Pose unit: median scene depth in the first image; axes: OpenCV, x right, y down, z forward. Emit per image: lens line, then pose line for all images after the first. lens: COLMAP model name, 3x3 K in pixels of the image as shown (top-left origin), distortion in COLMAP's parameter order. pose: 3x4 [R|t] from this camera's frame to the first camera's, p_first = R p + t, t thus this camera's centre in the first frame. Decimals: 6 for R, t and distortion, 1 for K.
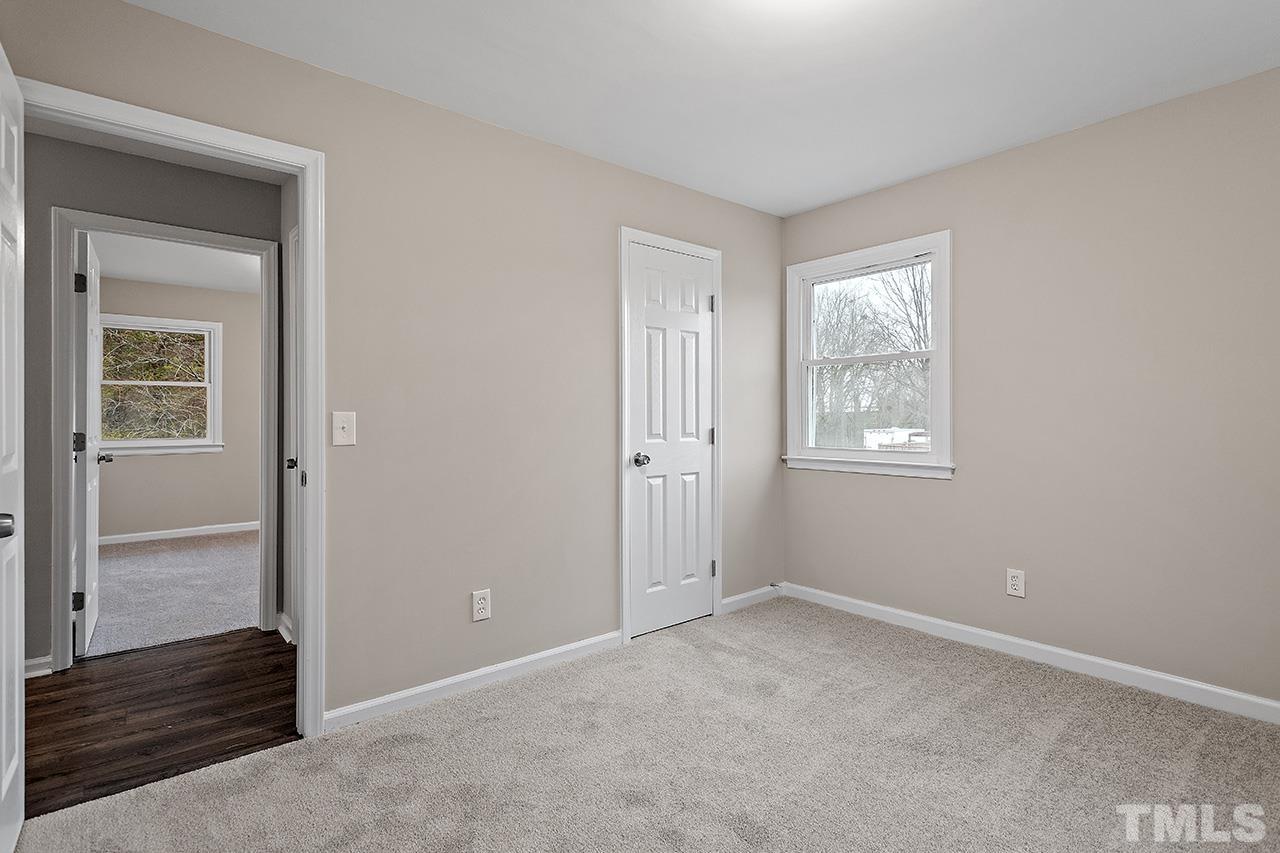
lens RADIAL K [[627.9, 0, 665.2], [0, 627.9, 423.3], [0, 0, 1]] dist [0.001893, 0.000224]
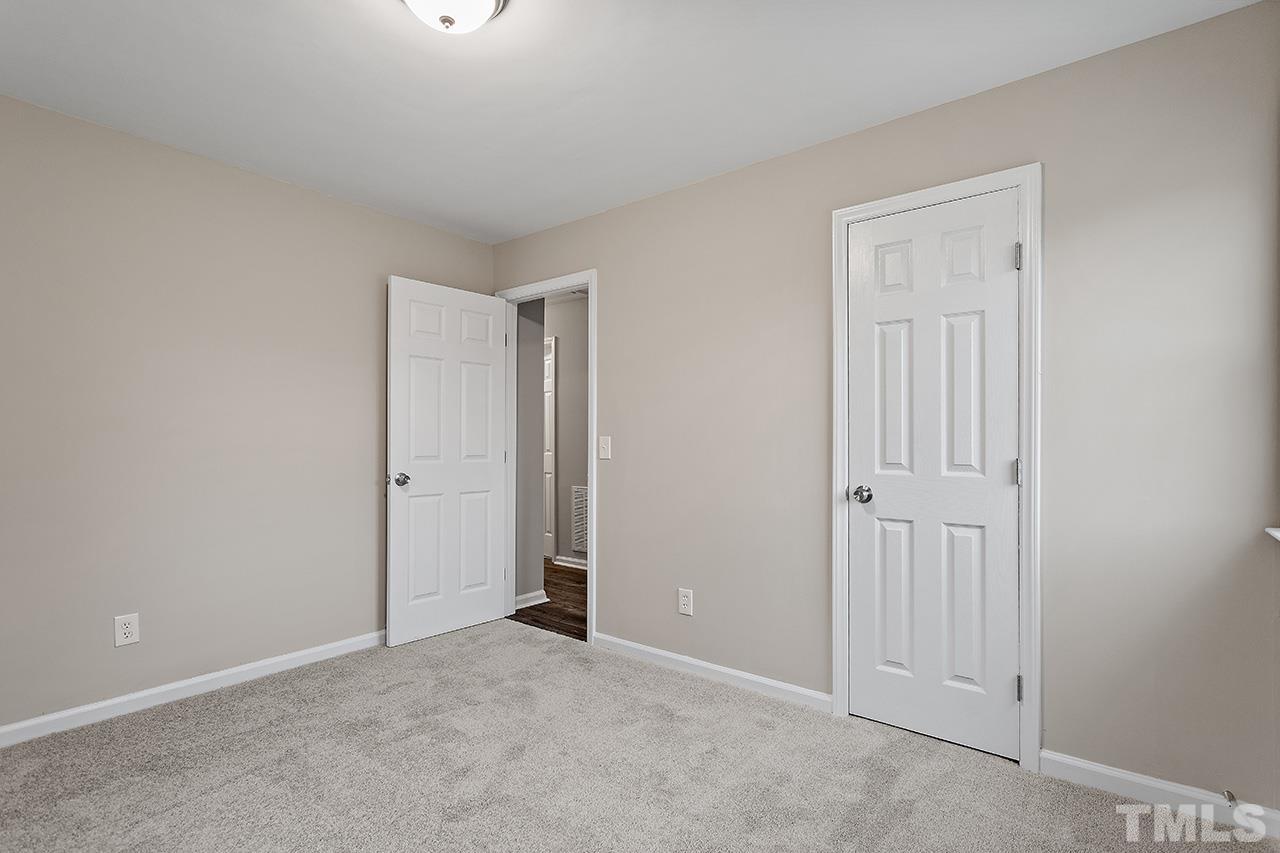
lens RADIAL K [[611.1, 0, 638.3], [0, 611.1, 444.8], [0, 0, 1]] dist [0.002895, 0.001033]
pose [[0.177022, 0.009275, -0.984163, 0.667436], [-0.011451, 0.999907, 0.007364, -0.007333], [0.984140, 0.009966, 0.177112, 0.587605]]
